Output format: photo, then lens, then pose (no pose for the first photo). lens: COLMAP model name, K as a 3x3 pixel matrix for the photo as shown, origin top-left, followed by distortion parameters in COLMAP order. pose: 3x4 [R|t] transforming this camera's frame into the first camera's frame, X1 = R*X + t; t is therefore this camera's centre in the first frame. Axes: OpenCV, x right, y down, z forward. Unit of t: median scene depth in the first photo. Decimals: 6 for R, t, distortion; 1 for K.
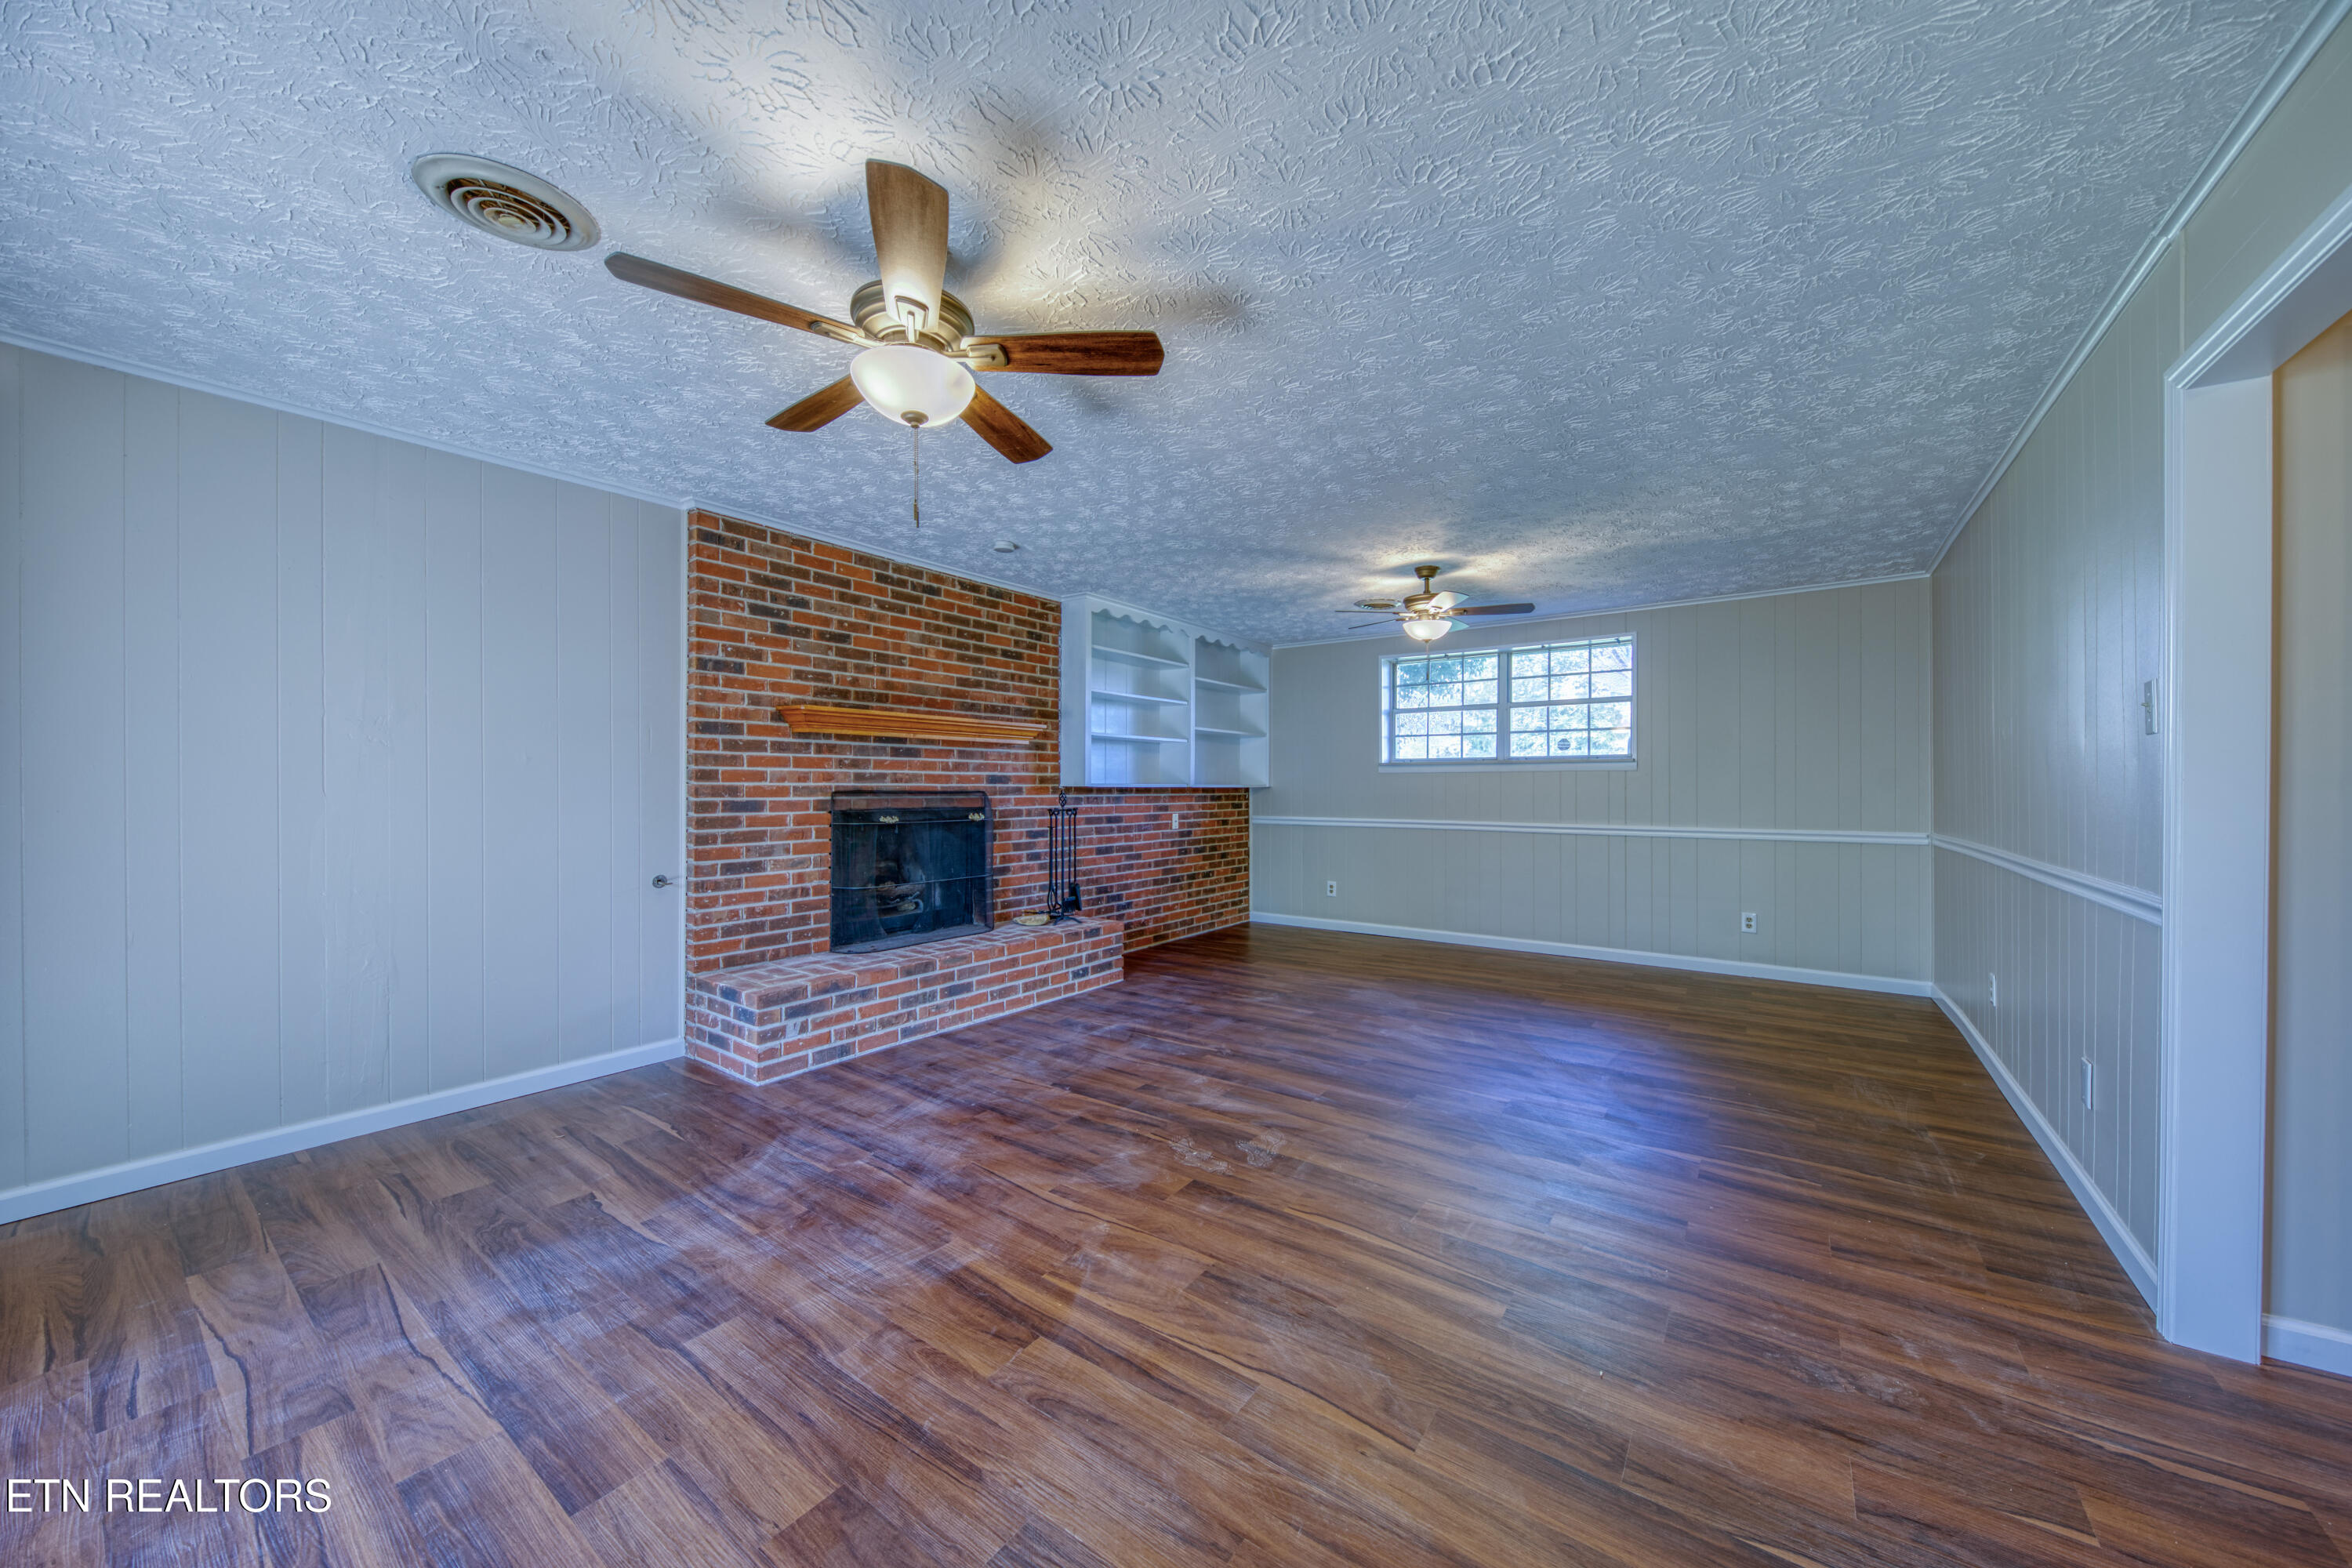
lens RADIAL K [[816.7, 0, 1175.8], [0, 816.7, 792.5], [0, 0, 1]] dist [0.001699, 0.000085]
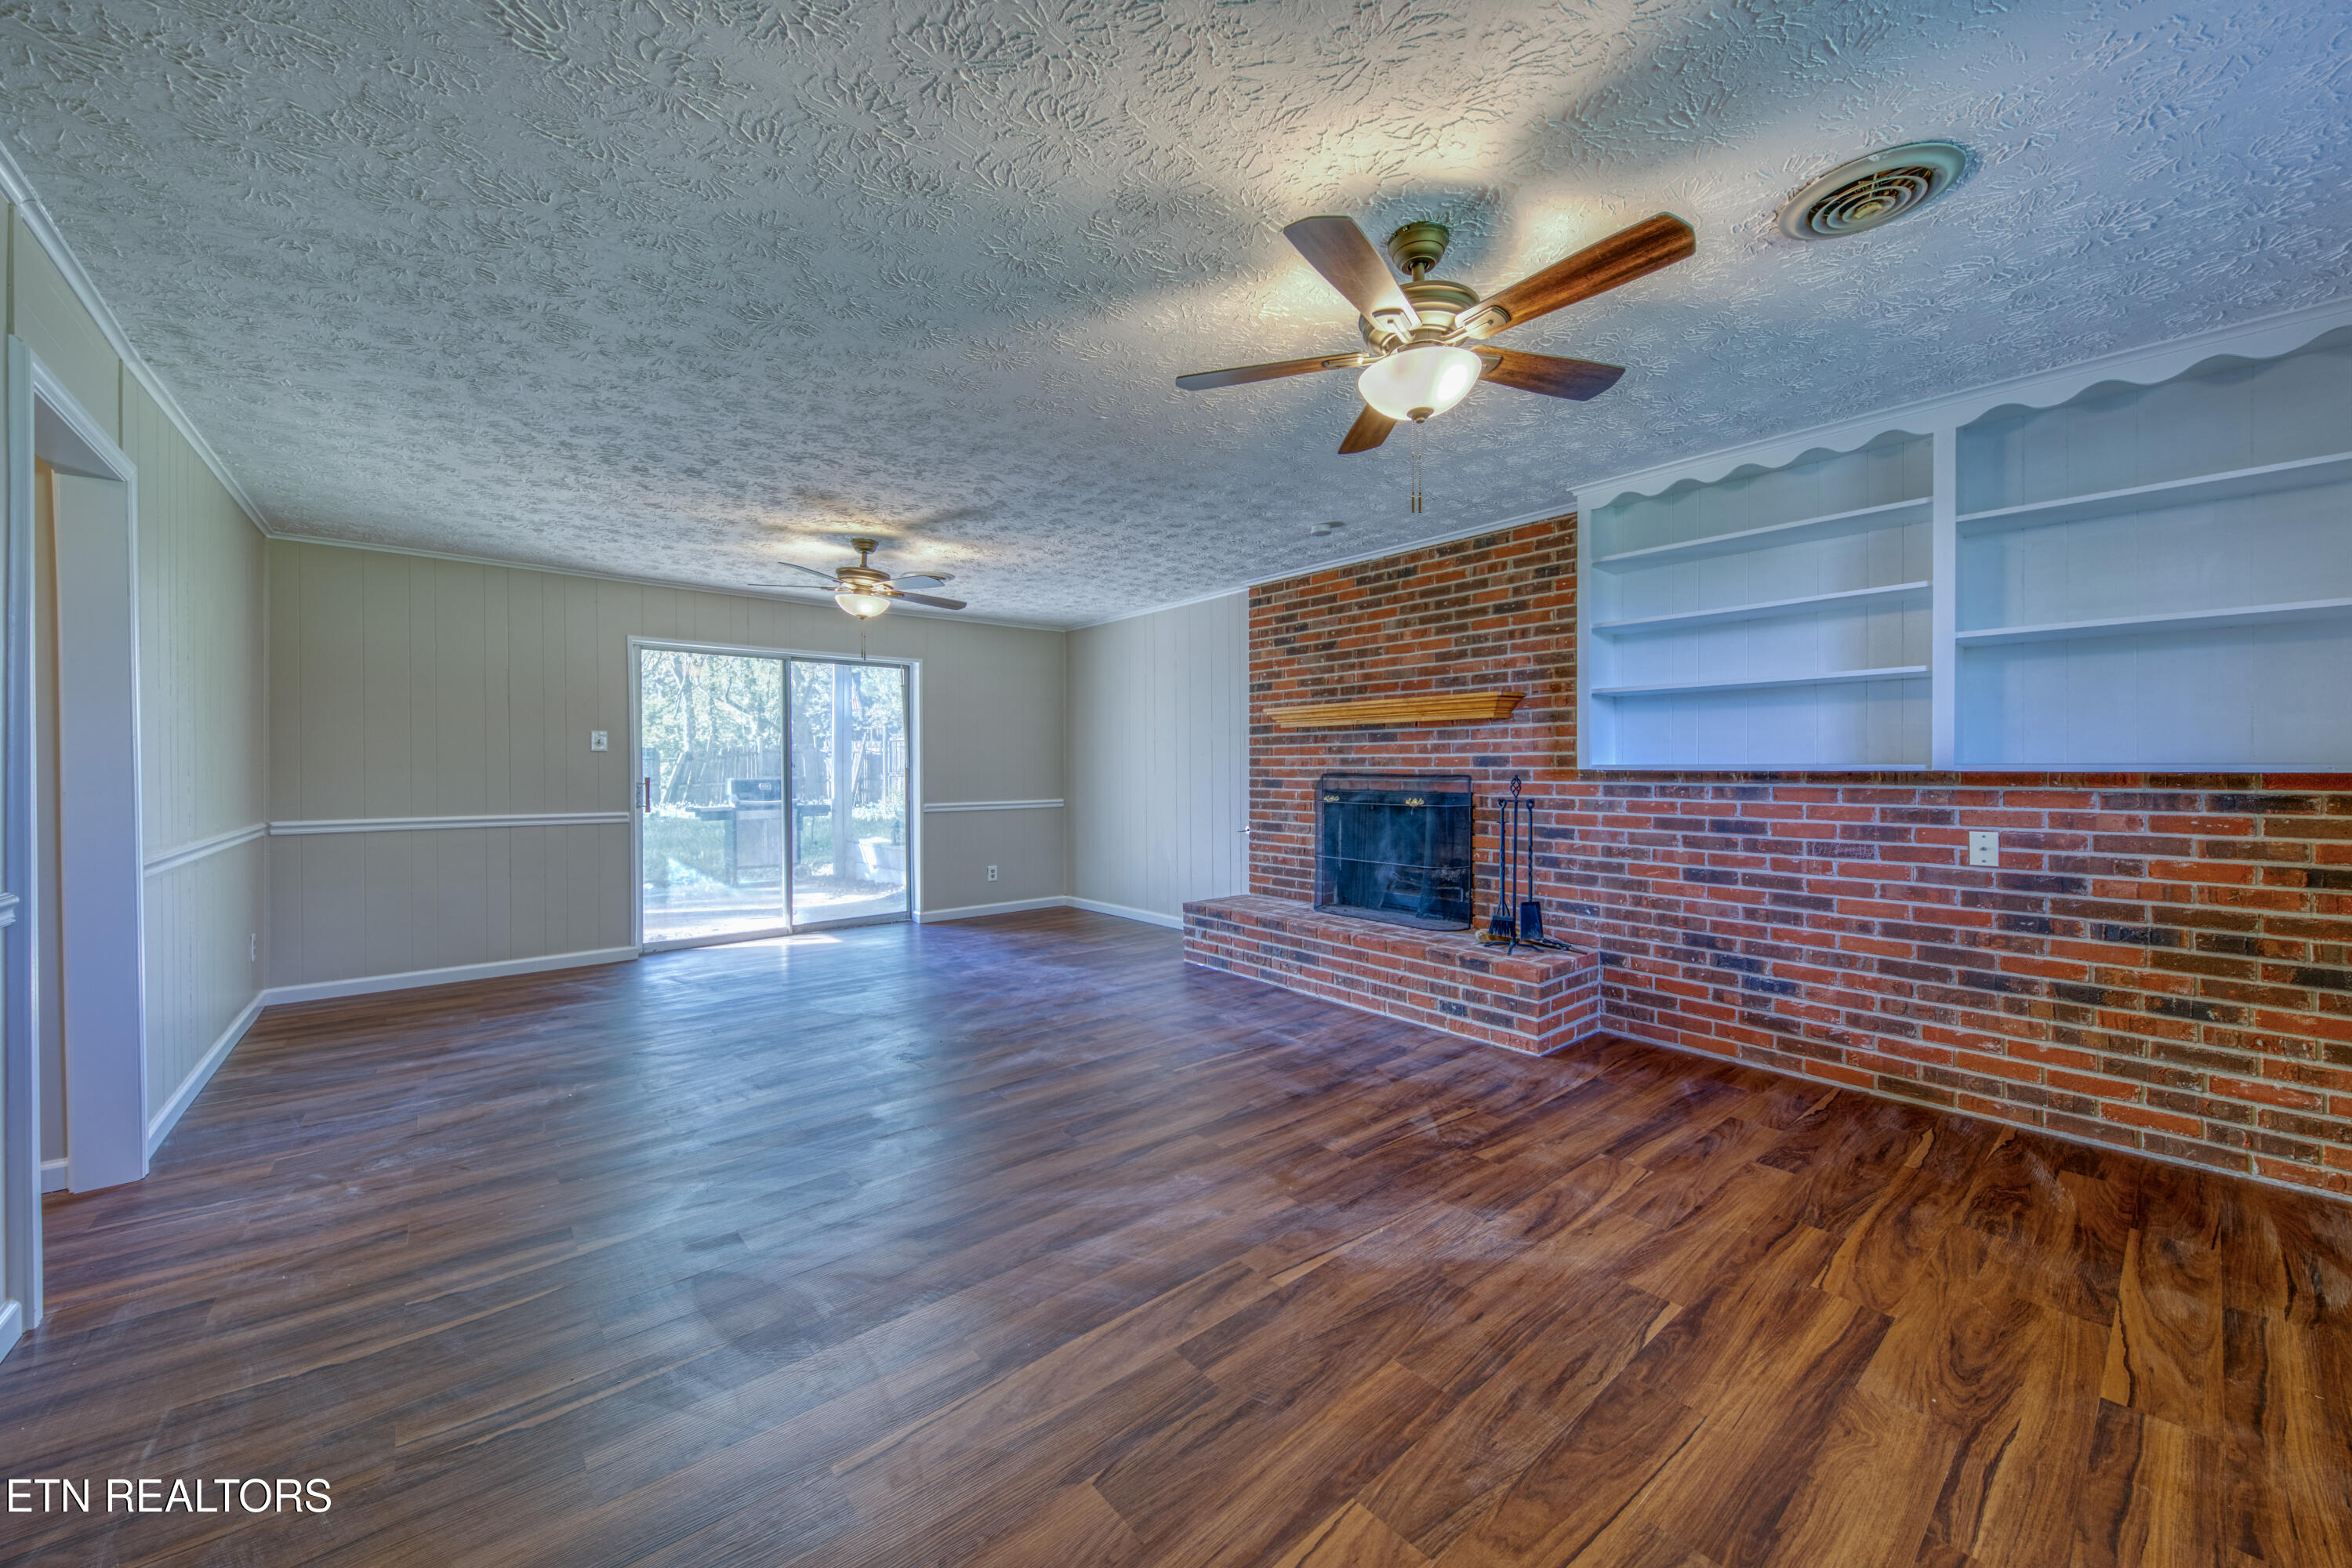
lens RADIAL K [[884.6, 0, 1297.8], [0, 884.6, 776.6], [0, 0, 1]] dist [-0.001573, -0.000278]
pose [[-0.173964, 0.006694, -0.984729, 0.789519], [-0.008117, 0.999933, 0.008231, -0.006867], [0.984718, 0.009425, -0.173898, 1.065008]]
